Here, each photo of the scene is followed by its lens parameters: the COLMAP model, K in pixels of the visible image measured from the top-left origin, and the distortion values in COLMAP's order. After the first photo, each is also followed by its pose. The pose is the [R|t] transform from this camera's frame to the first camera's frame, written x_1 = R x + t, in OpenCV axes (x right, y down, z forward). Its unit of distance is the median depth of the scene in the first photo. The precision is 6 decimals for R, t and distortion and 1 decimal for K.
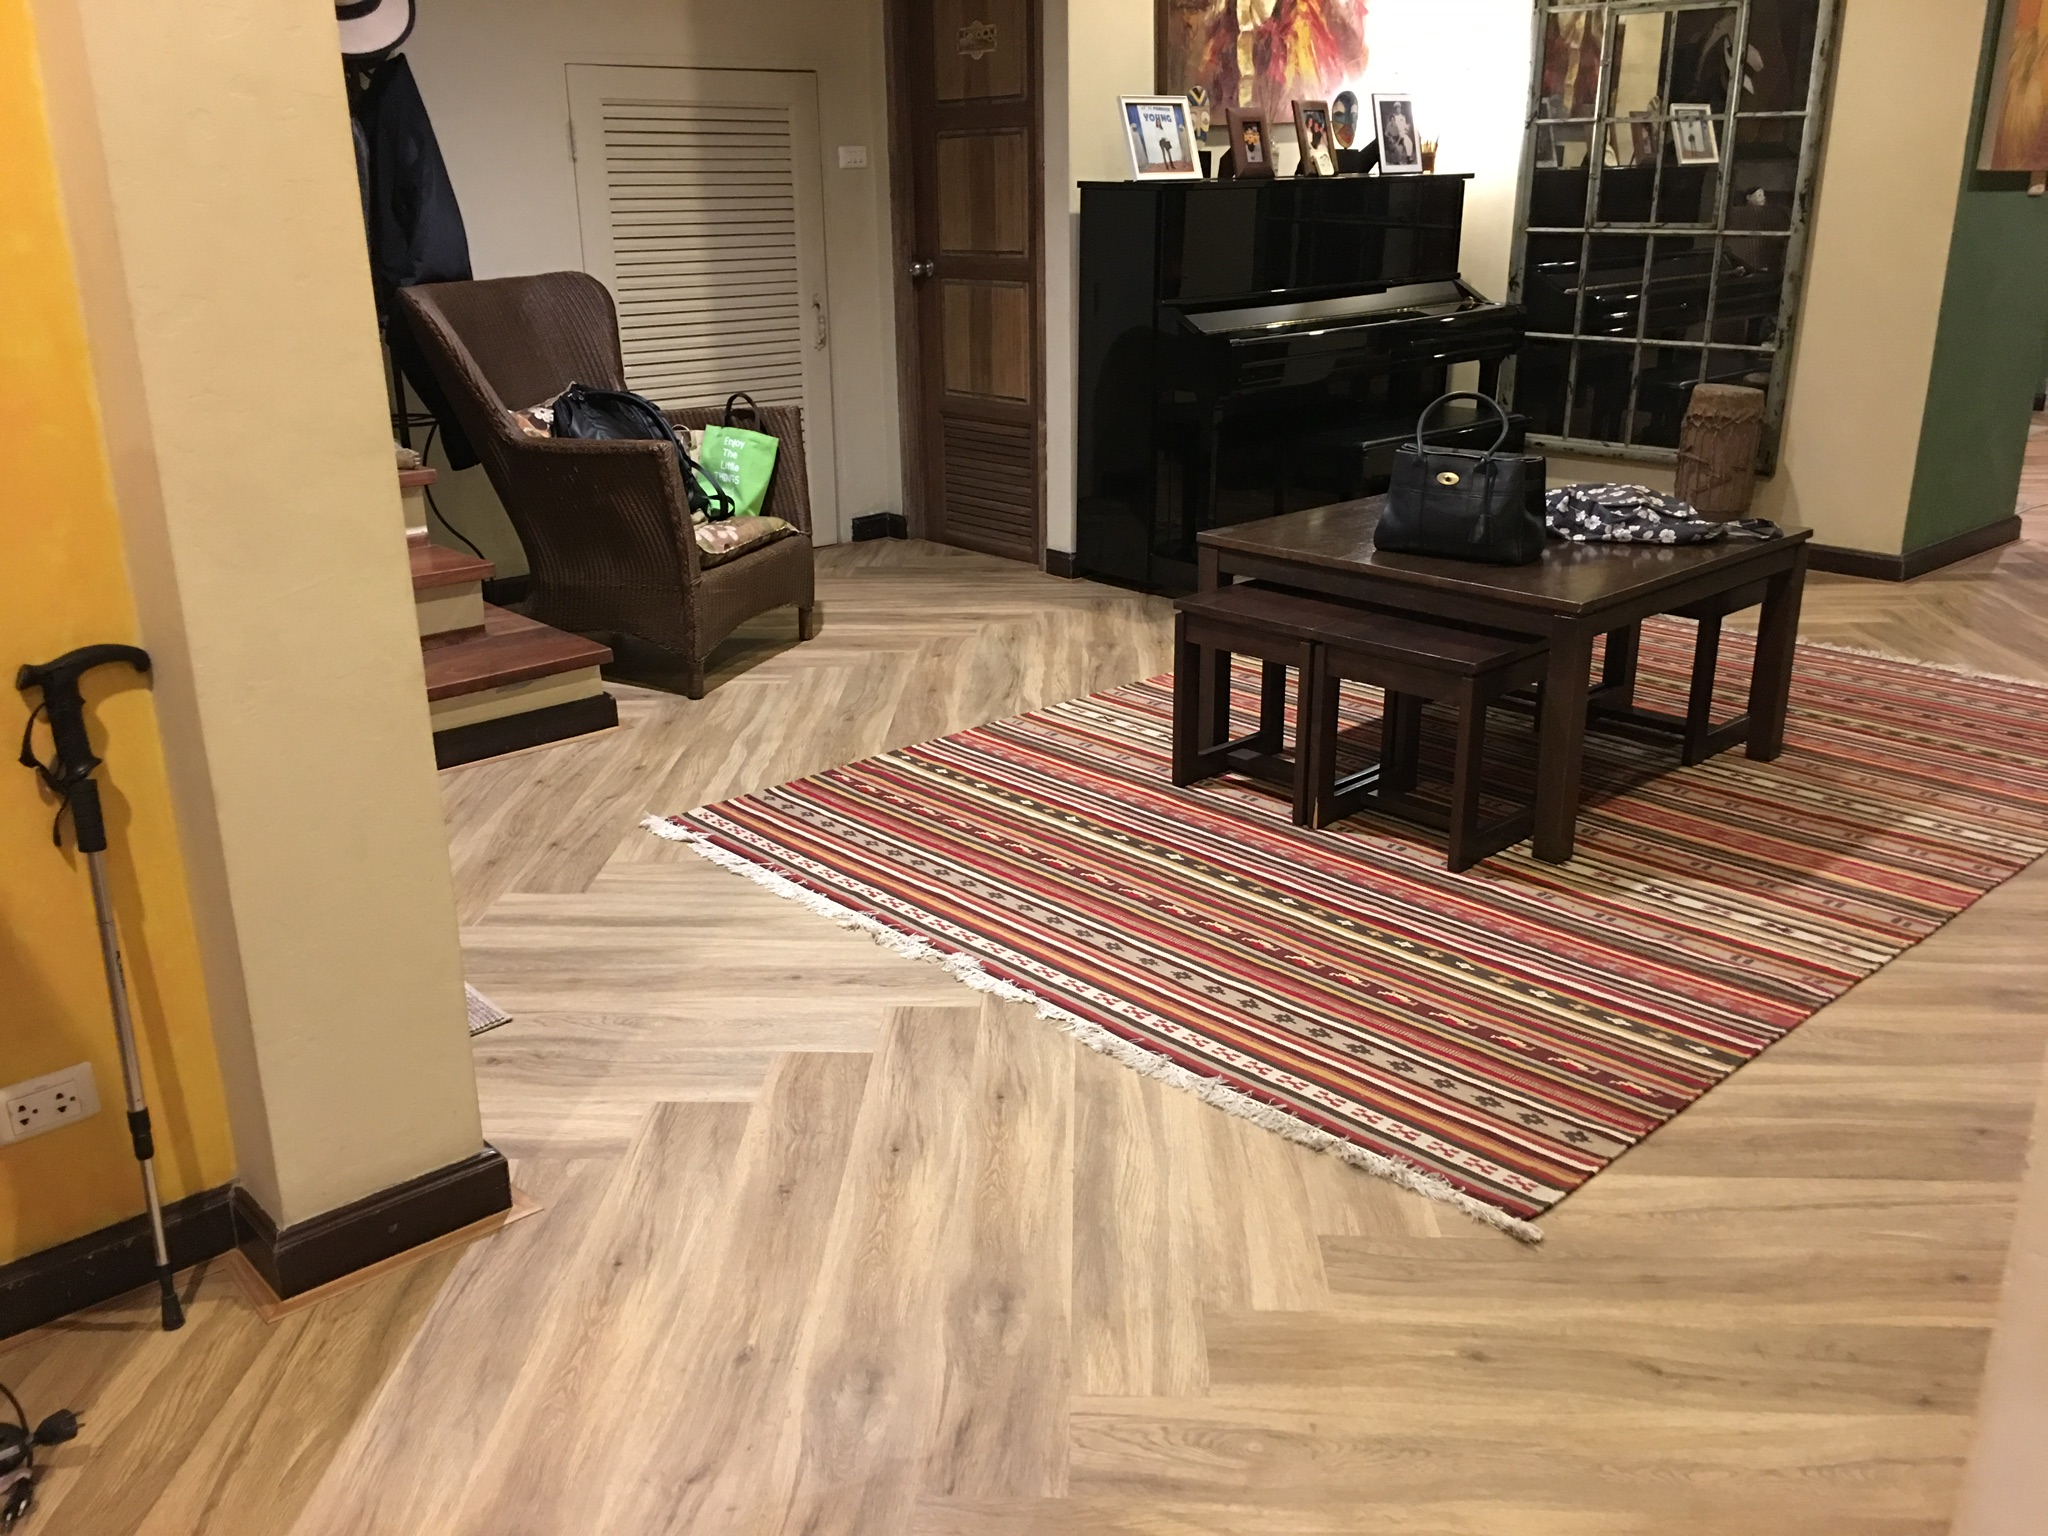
lens RADIAL K [[1732.5, 0, 1024.0], [0, 1732.5, 768.0], [0, 0, 1]] dist [0.068591, -0.090277]
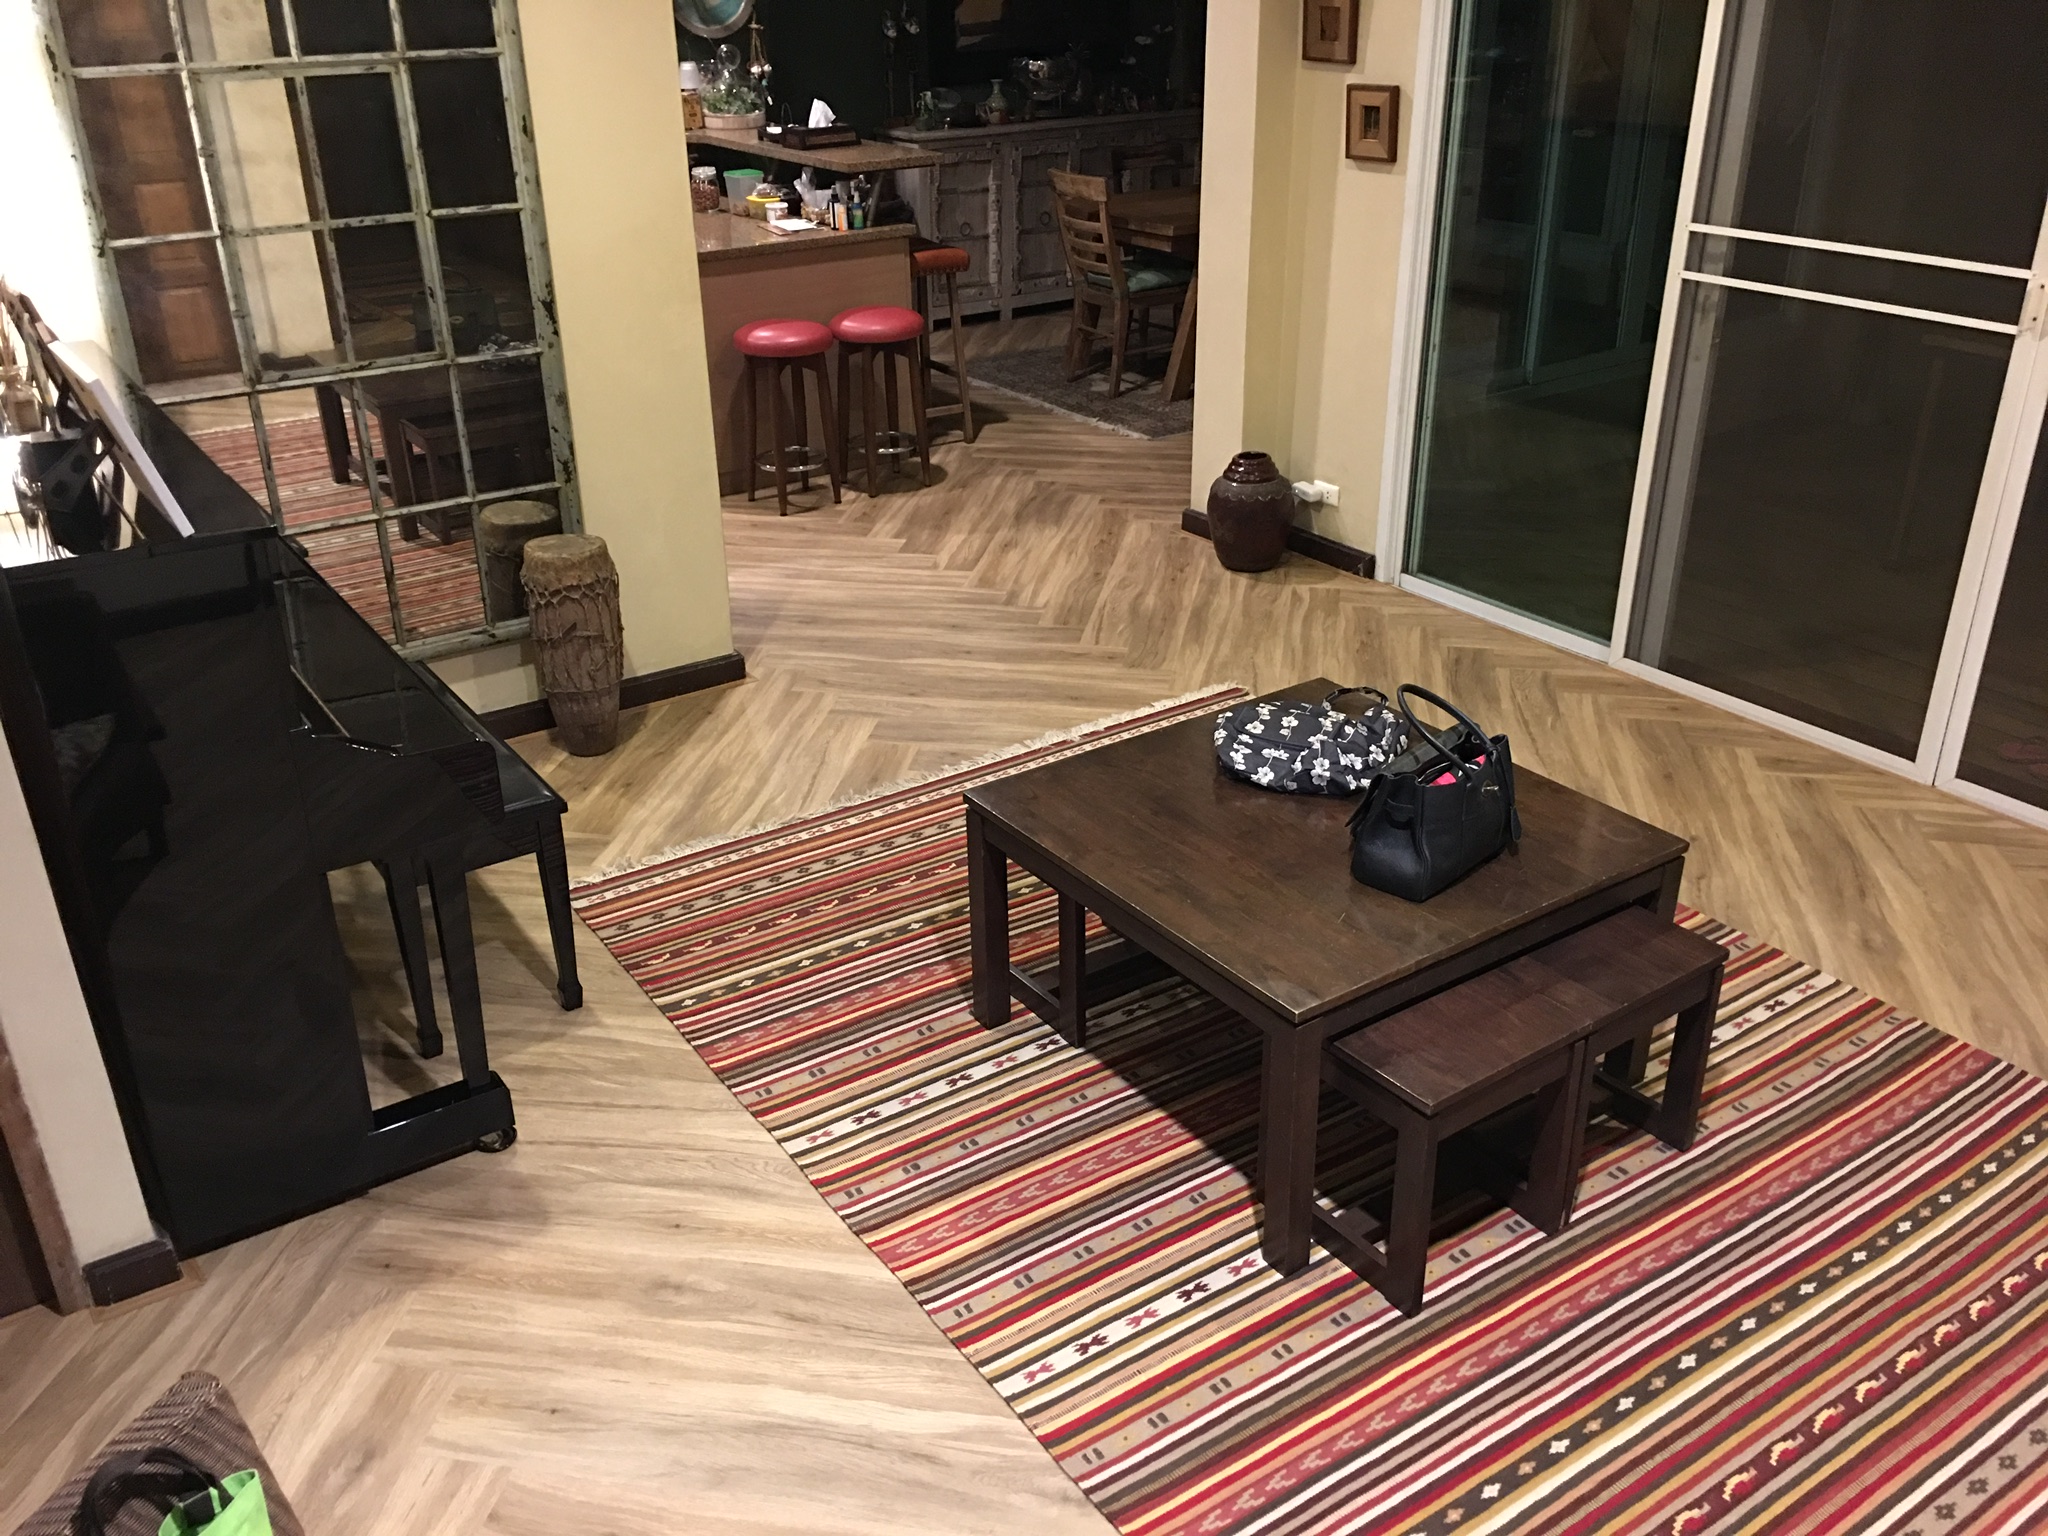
lens RADIAL K [[1732.5, 0, 1024.0], [0, 1732.5, 768.0], [0, 0, 1]] dist [0.068591, -0.090277]
pose [[0.151959, -0.421796, 0.893866, -0.463109], [0.340318, 0.871398, 0.353339, -0.472811], [-0.927951, 0.250505, 0.275962, 0.841794]]
